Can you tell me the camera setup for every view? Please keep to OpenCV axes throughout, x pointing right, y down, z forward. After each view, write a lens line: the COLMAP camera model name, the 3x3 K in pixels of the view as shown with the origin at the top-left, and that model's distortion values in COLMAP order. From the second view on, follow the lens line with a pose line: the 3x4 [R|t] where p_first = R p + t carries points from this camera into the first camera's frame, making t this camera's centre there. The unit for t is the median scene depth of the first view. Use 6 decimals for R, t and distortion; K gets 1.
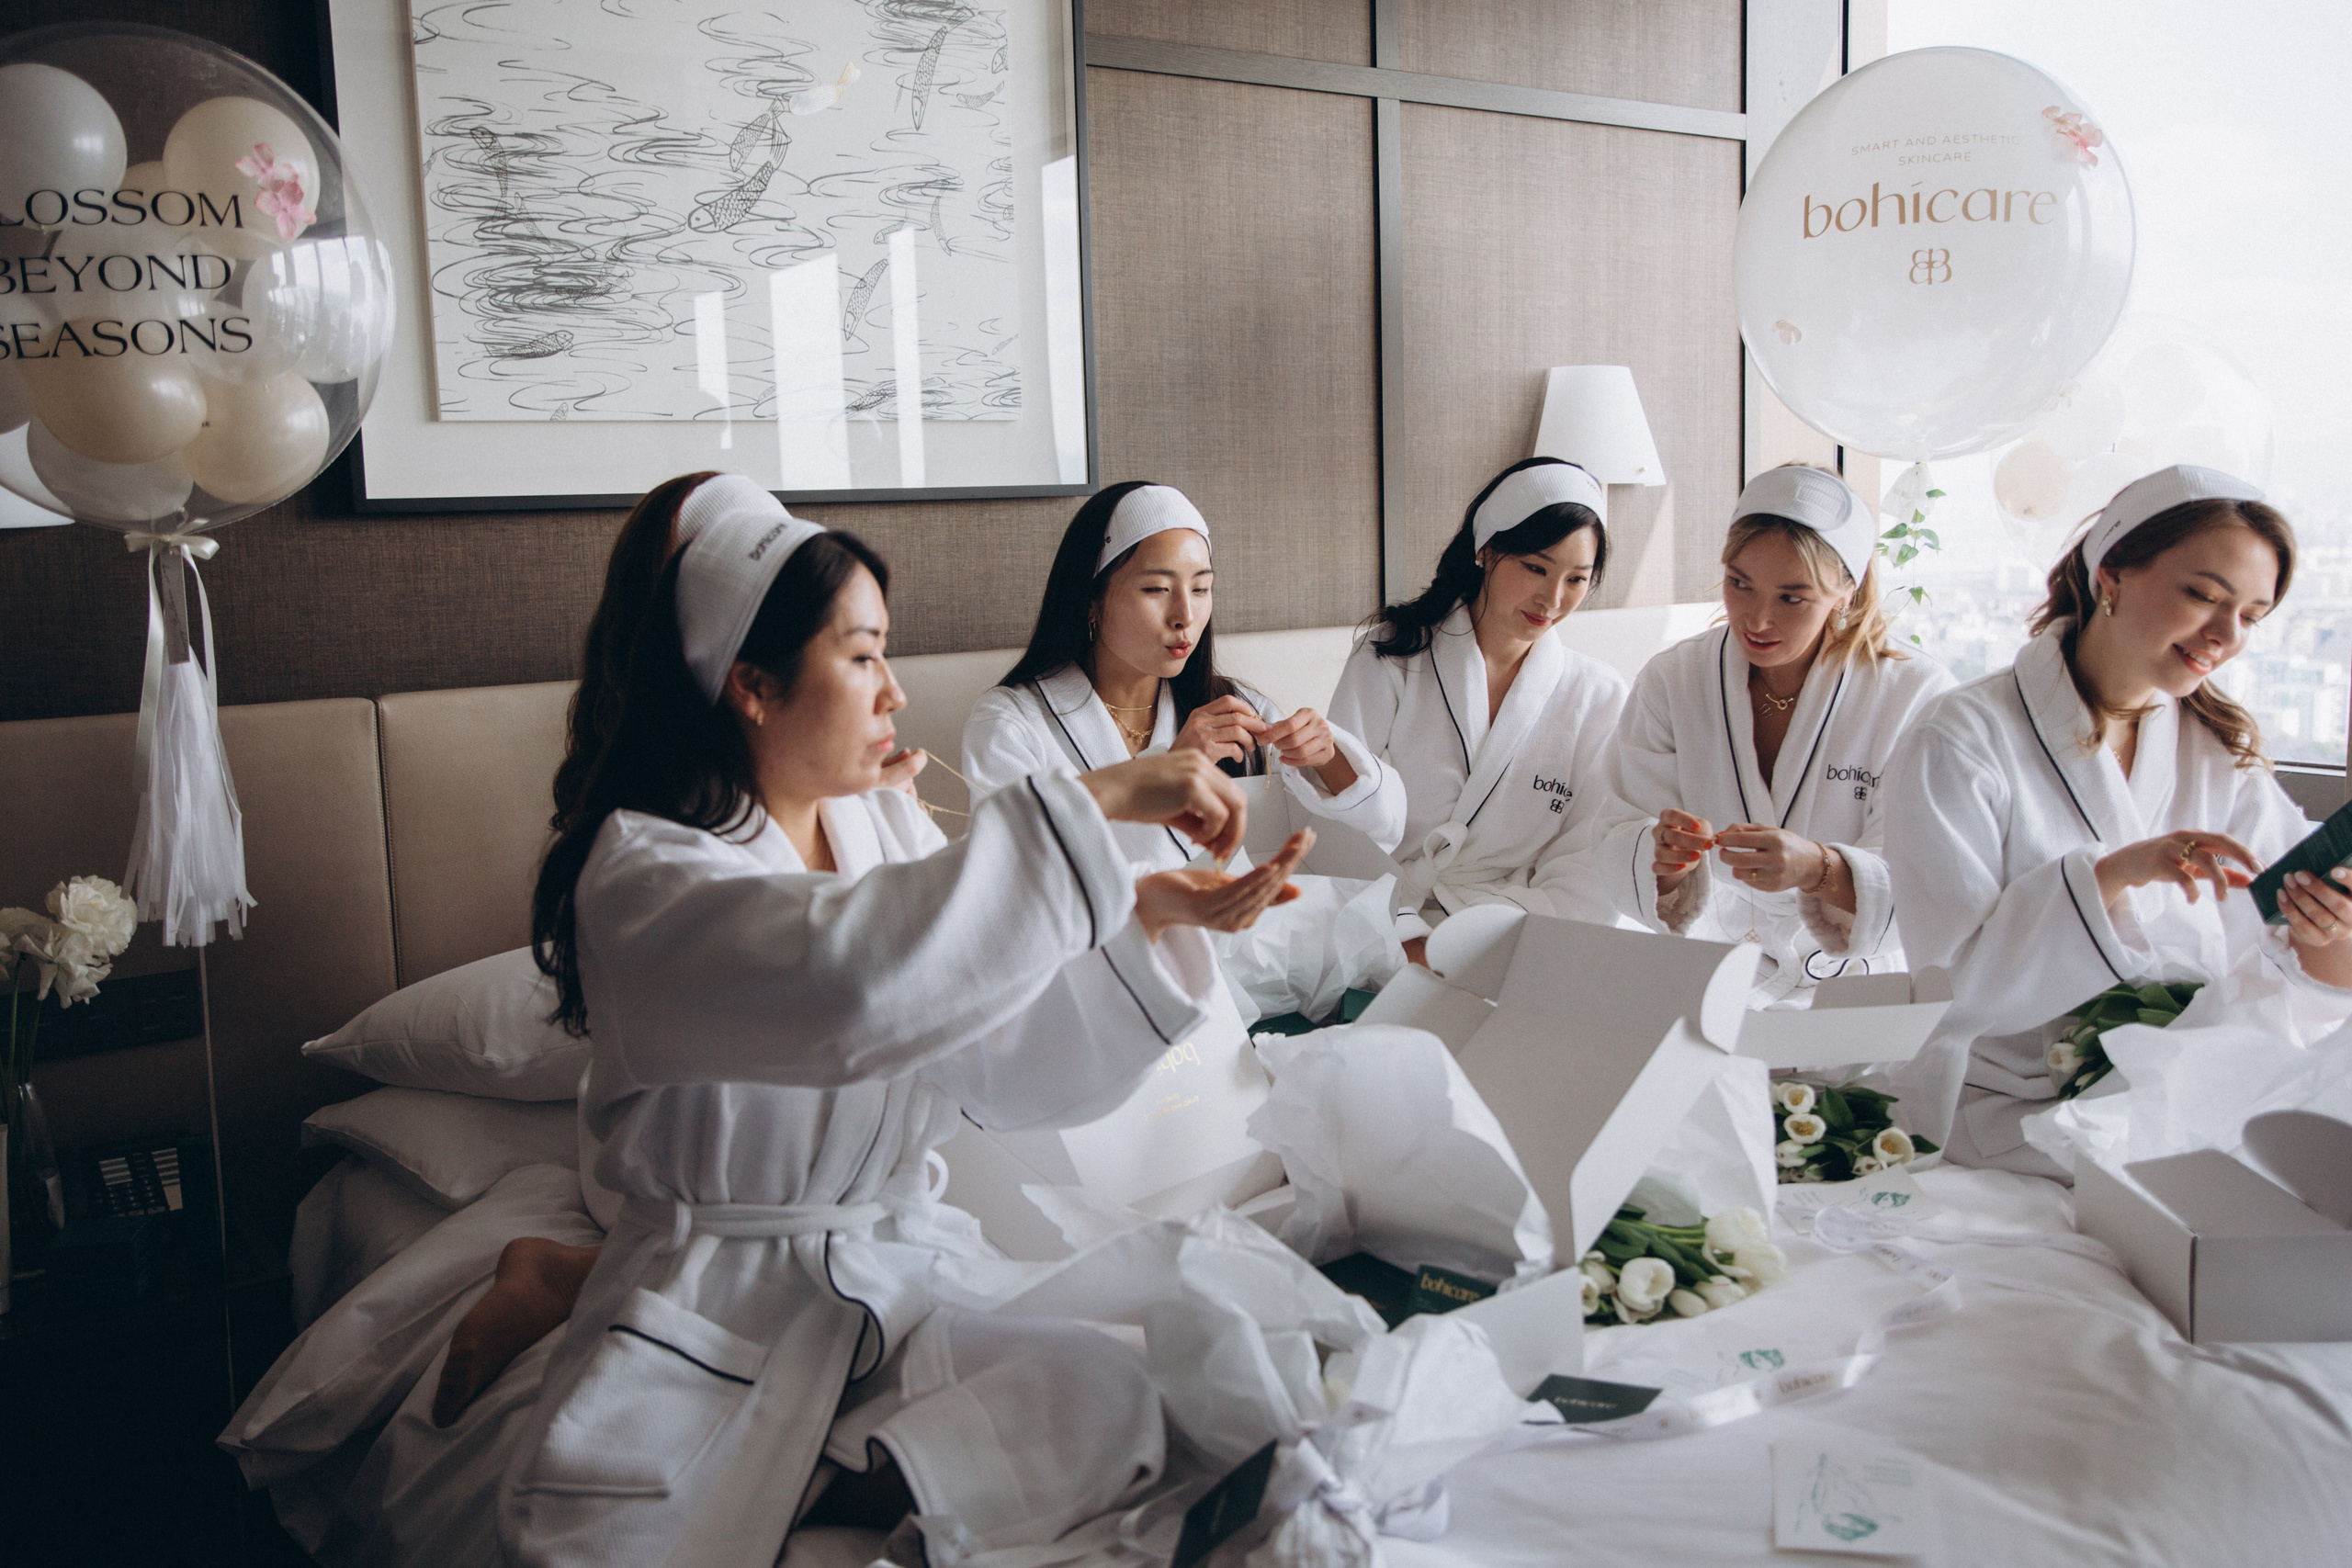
lens RADIAL K [[2053.4, 0, 1169.5], [0, 2053.4, 783.8], [0, 0, 1]] dist [-0.055444, 0.088397]
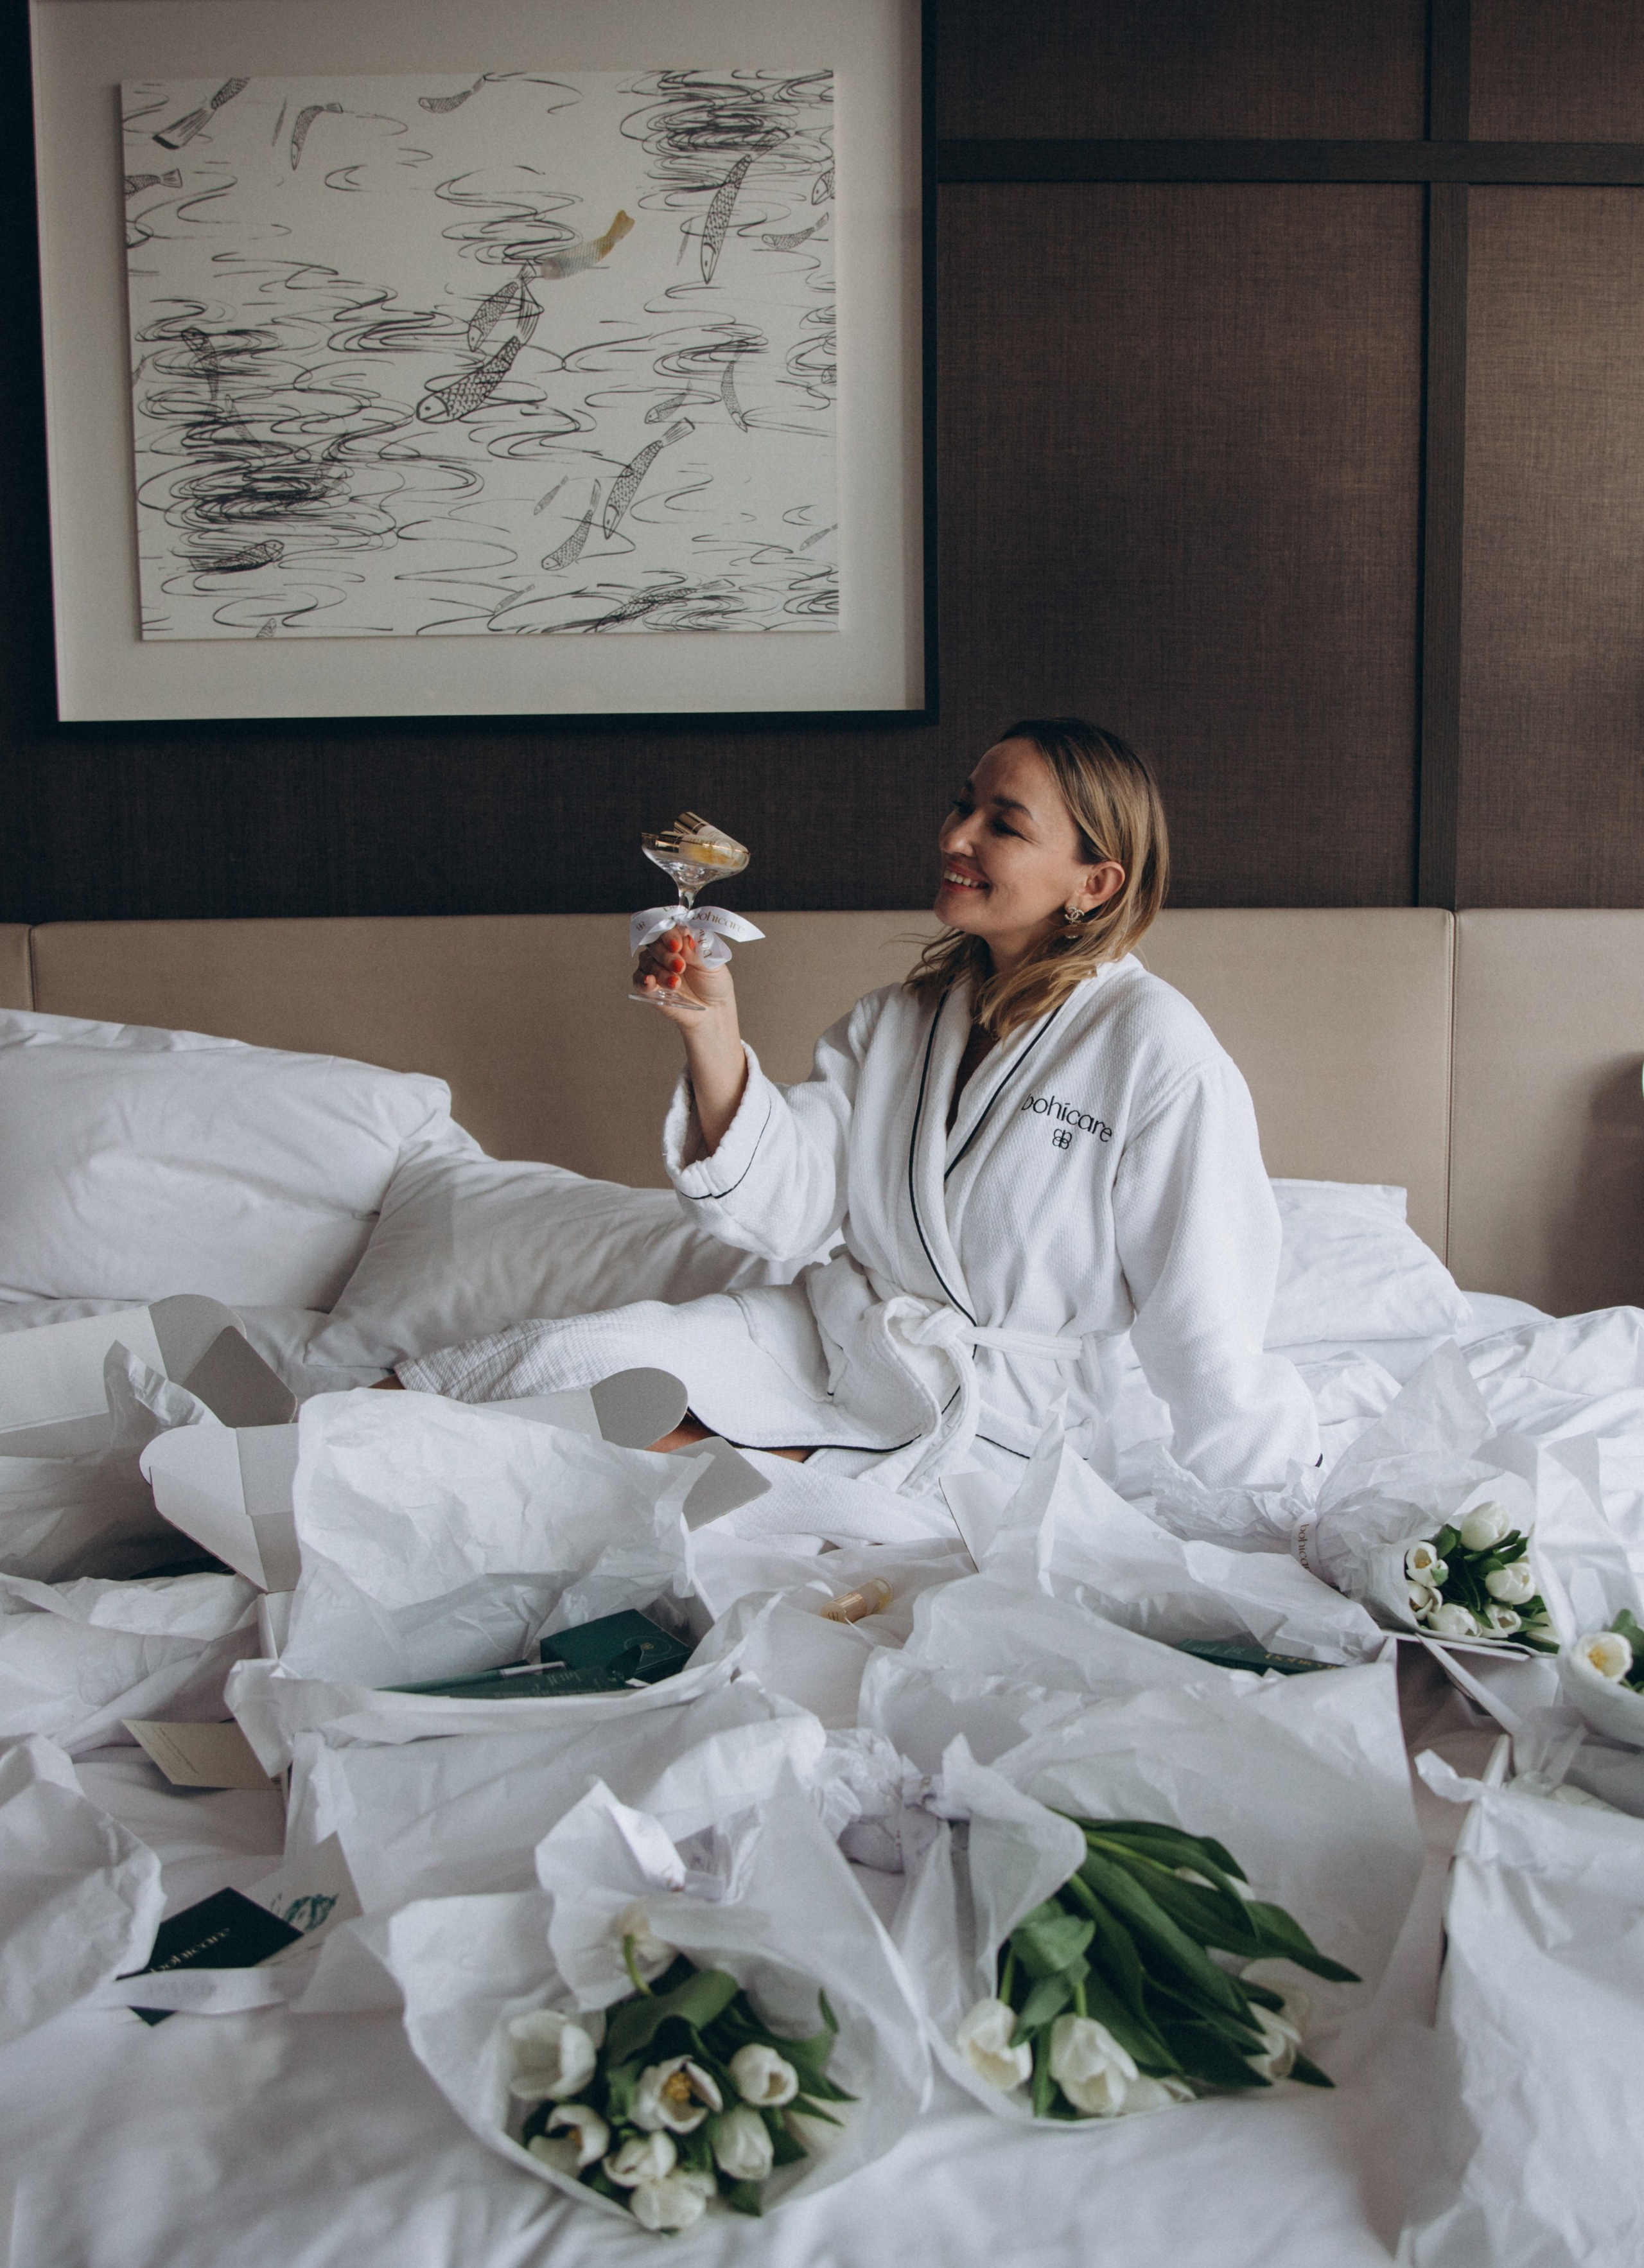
lens RADIAL K [[2369.0, 0, 928.0], [0, 2369.0, 1149.9], [0, 0, 1]] dist [-0.112515, 0.083888]
pose [[0.838211, 0.108243, -0.534496, 0.529841], [-0.087908, 0.994105, 0.063461, -0.039749], [0.538215, -0.006207, 0.842785, 0.260028]]
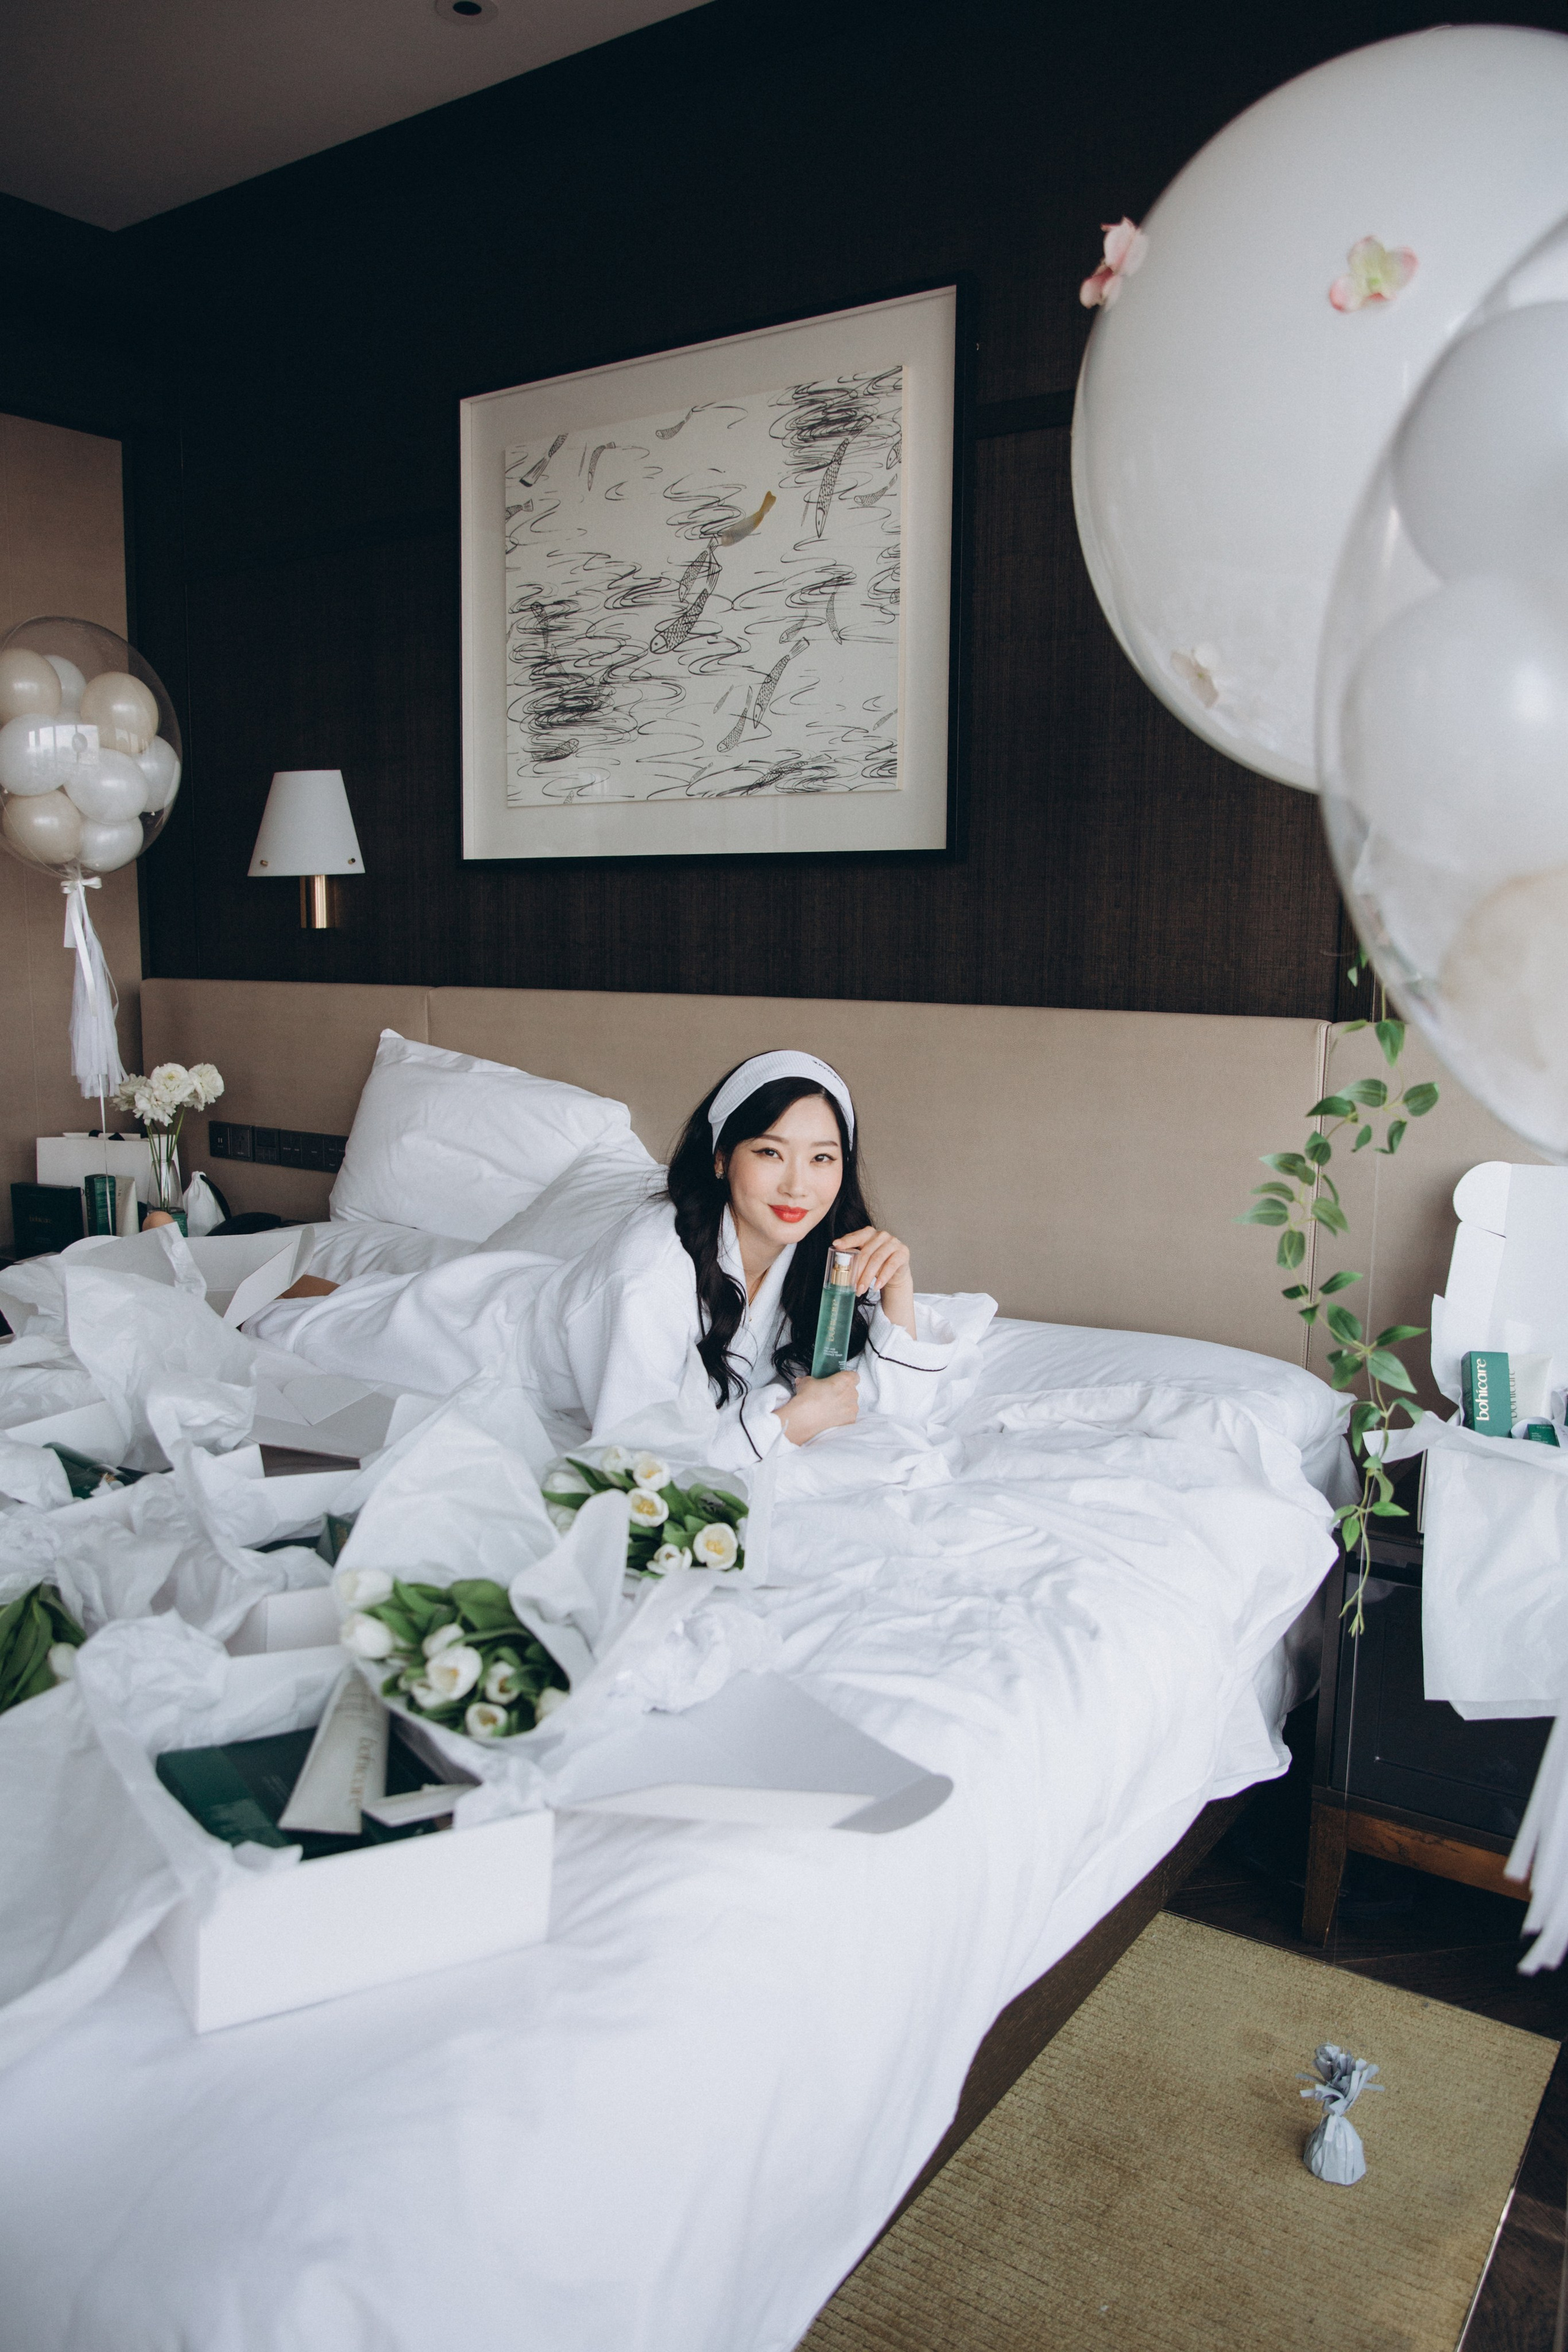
lens RADIAL K [[1720.6, 0, 772.9], [0, 1720.6, 1185.1], [0, 0, 1]] dist [-0.114622, 0.083370]
pose [[0.366937, 0.175373, -0.913565, 0.839503], [-0.135461, 0.981674, 0.134039, -0.095172], [0.920330, 0.074569, 0.383969, 0.681937]]
